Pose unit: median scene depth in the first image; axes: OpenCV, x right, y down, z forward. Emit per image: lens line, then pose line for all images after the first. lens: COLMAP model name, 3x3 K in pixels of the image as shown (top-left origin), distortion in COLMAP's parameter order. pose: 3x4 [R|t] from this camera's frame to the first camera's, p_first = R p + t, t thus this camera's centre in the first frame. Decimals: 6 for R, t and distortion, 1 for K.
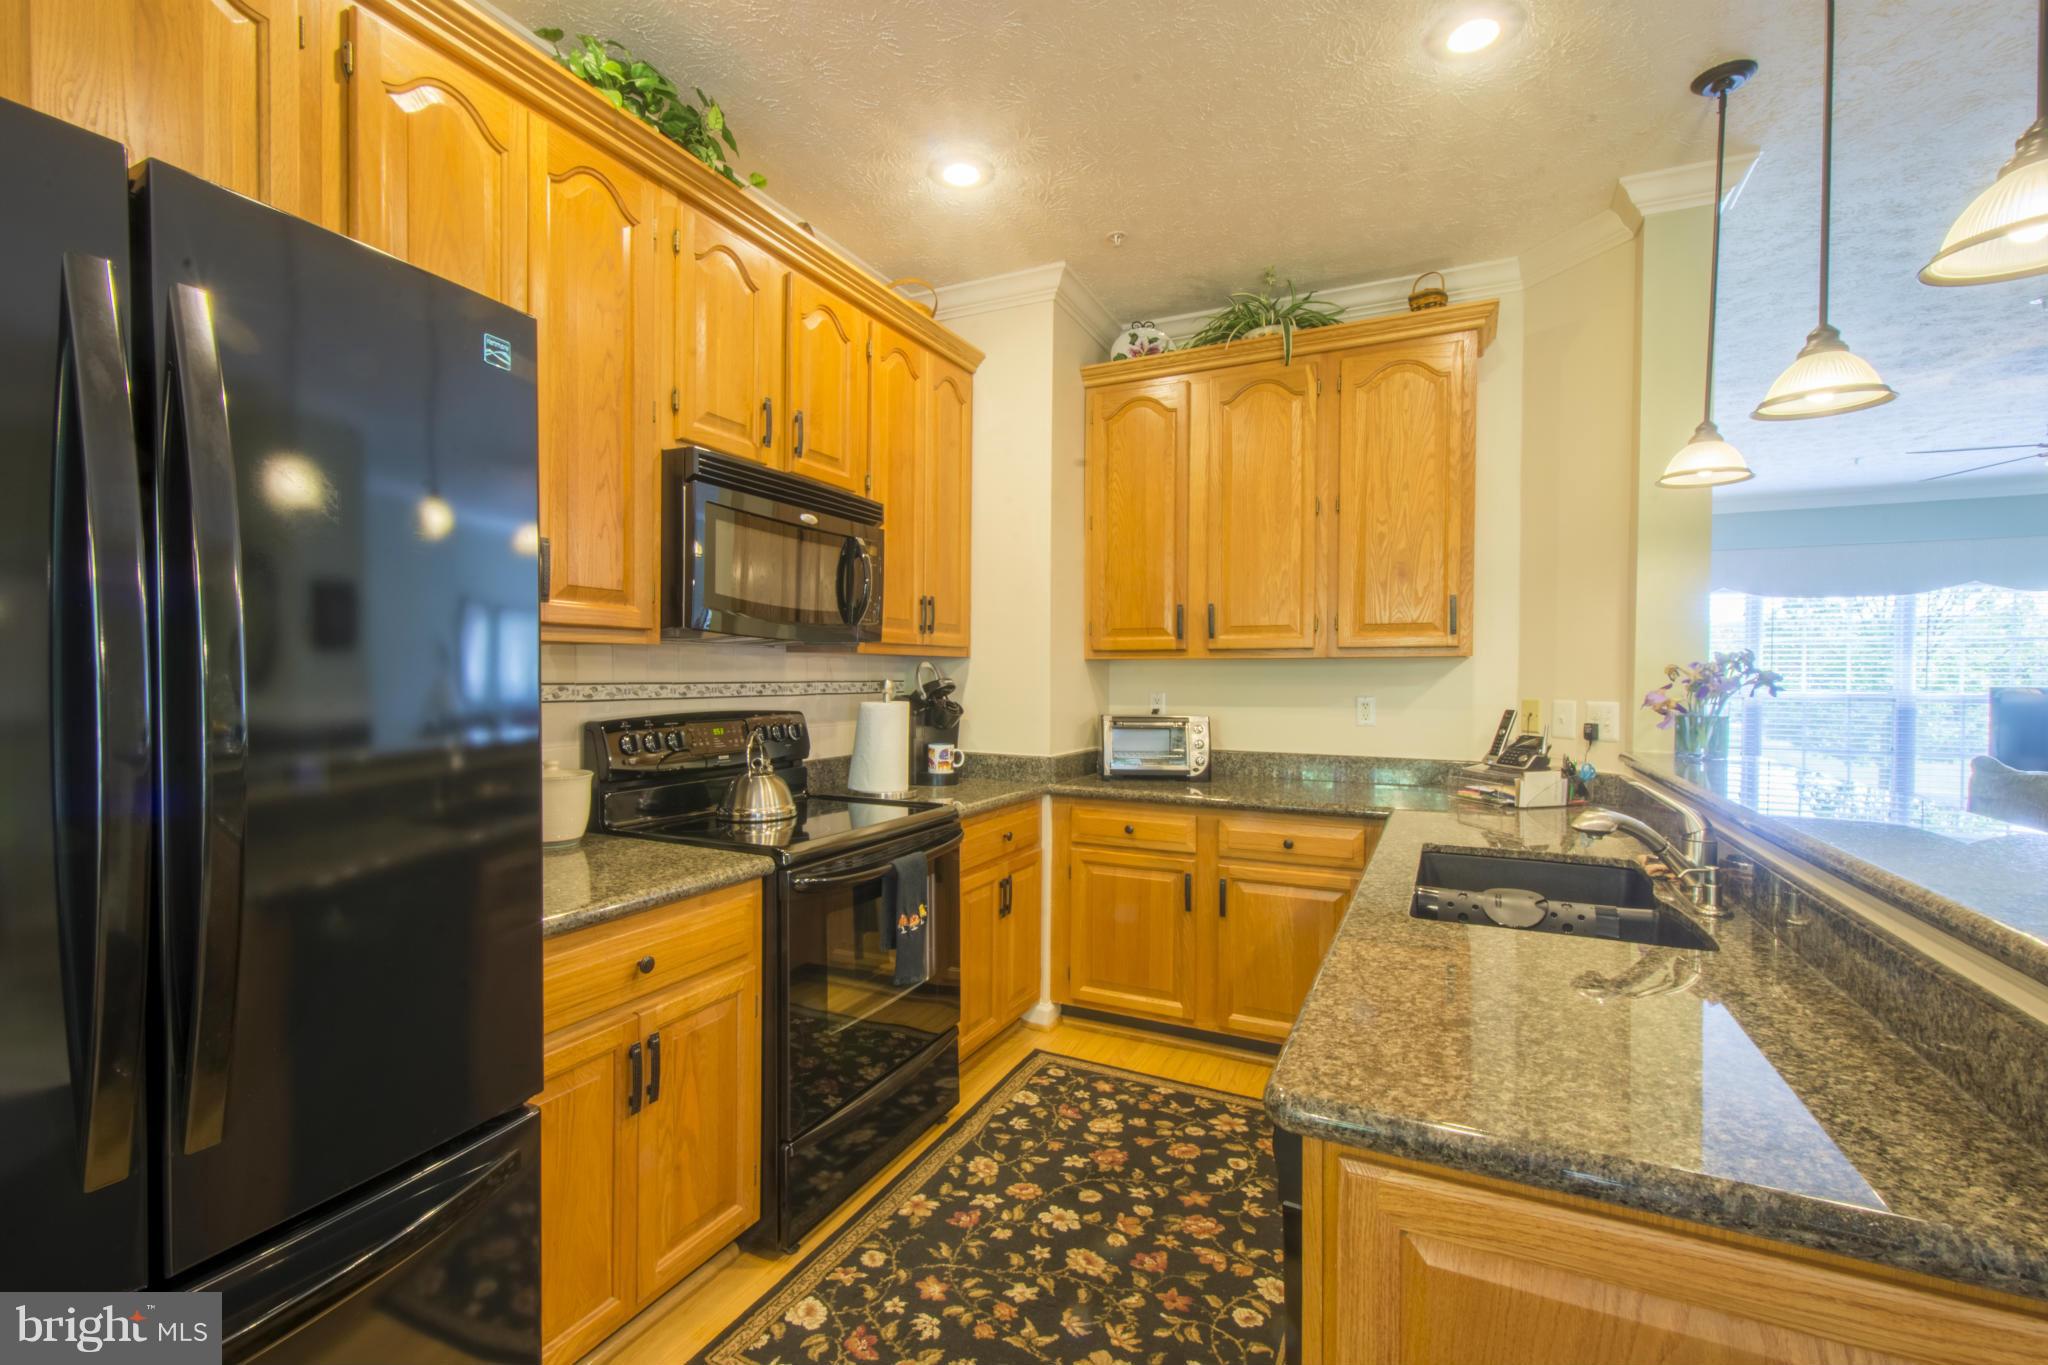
lens RADIAL K [[909.0, 0, 1021.9], [0, 909.0, 687.0], [0, 0, 1]] dist [-0.000915, 0.005532]
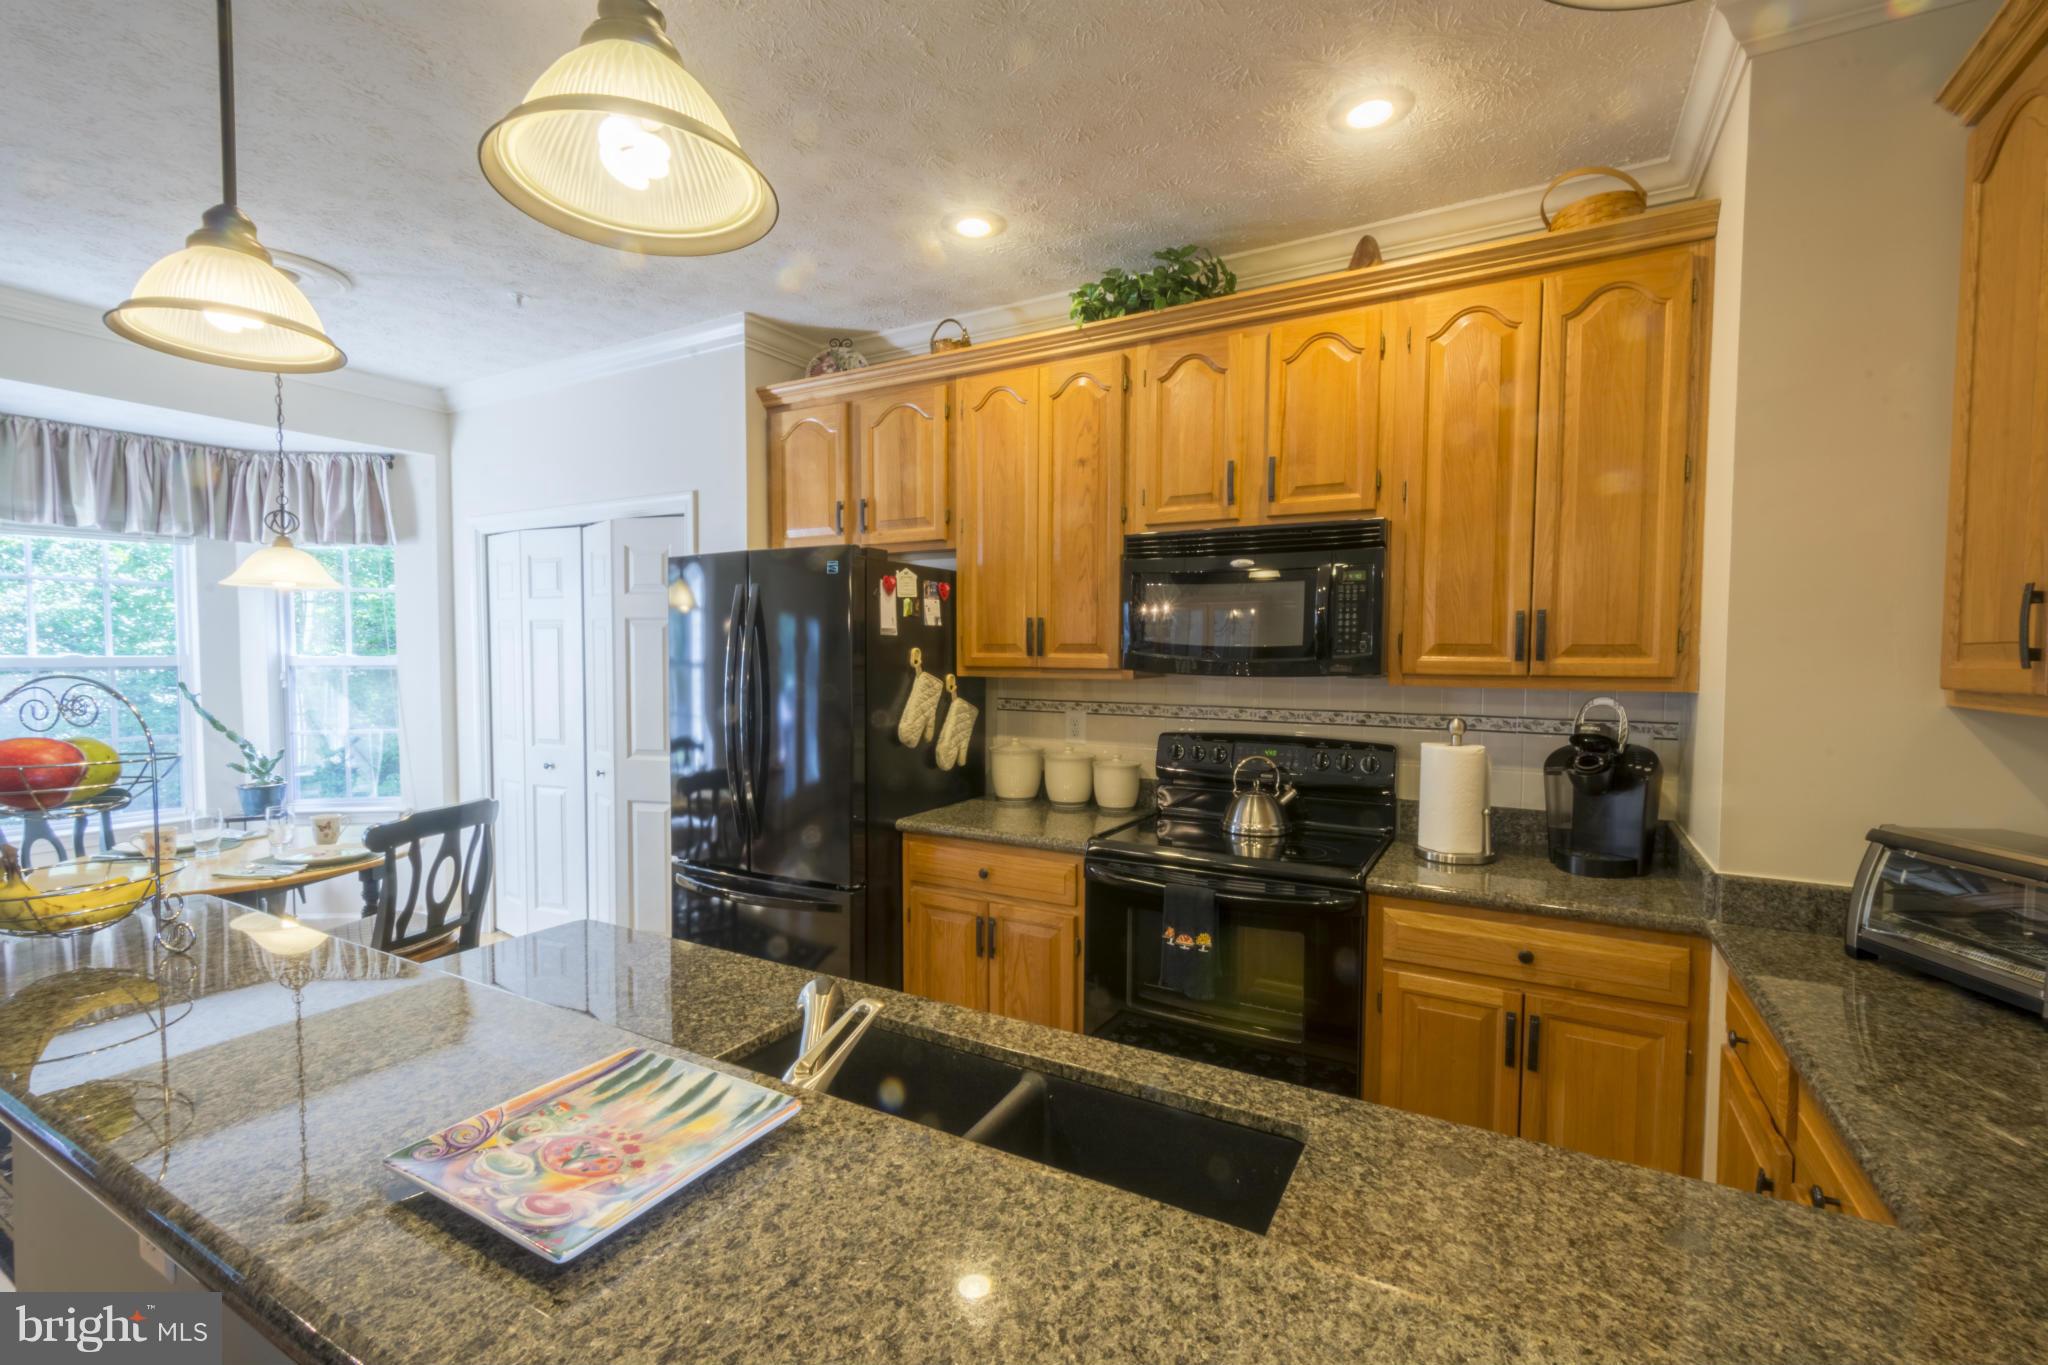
lens RADIAL K [[909.0, 0, 1021.9], [0, 909.0, 687.0], [0, 0, 1]] dist [-0.000915, 0.005532]
pose [[-0.064055, 0.031564, -0.997447, 0.914877], [-0.019592, 0.999267, 0.032880, -0.071934], [0.997754, 0.021648, -0.063390, 0.850968]]
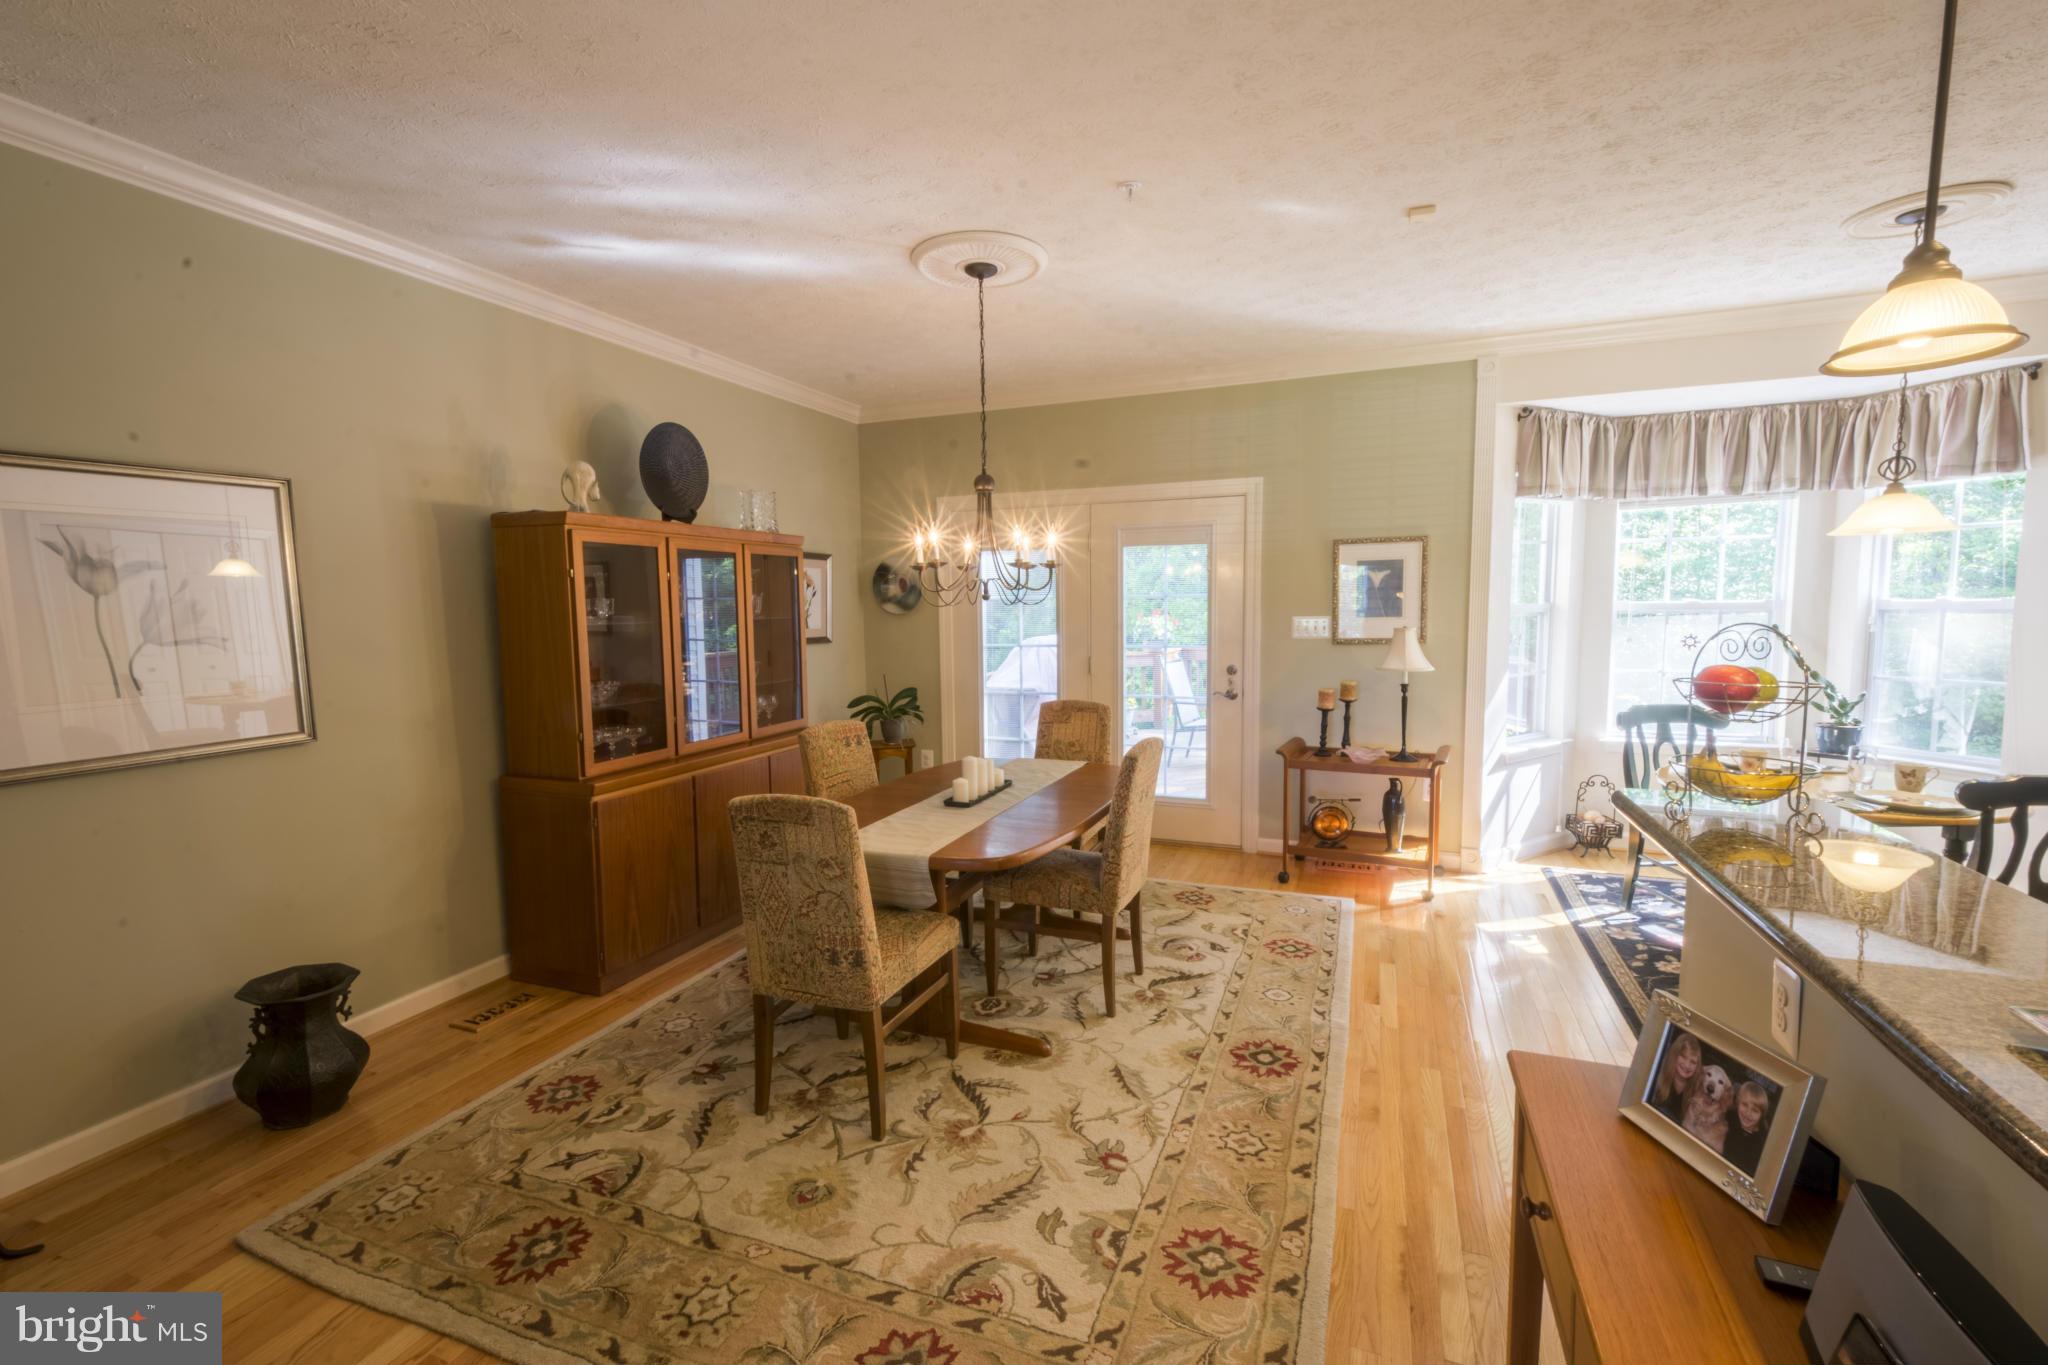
lens RADIAL K [[909.0, 0, 1021.9], [0, 909.0, 687.0], [0, 0, 1]] dist [-0.000915, 0.005532]
pose [[-0.996257, 0.014879, -0.085148, 1.062887], [0.005510, 0.994001, 0.109231, -0.081437], [0.086263, 0.108353, -0.990363, 0.946915]]
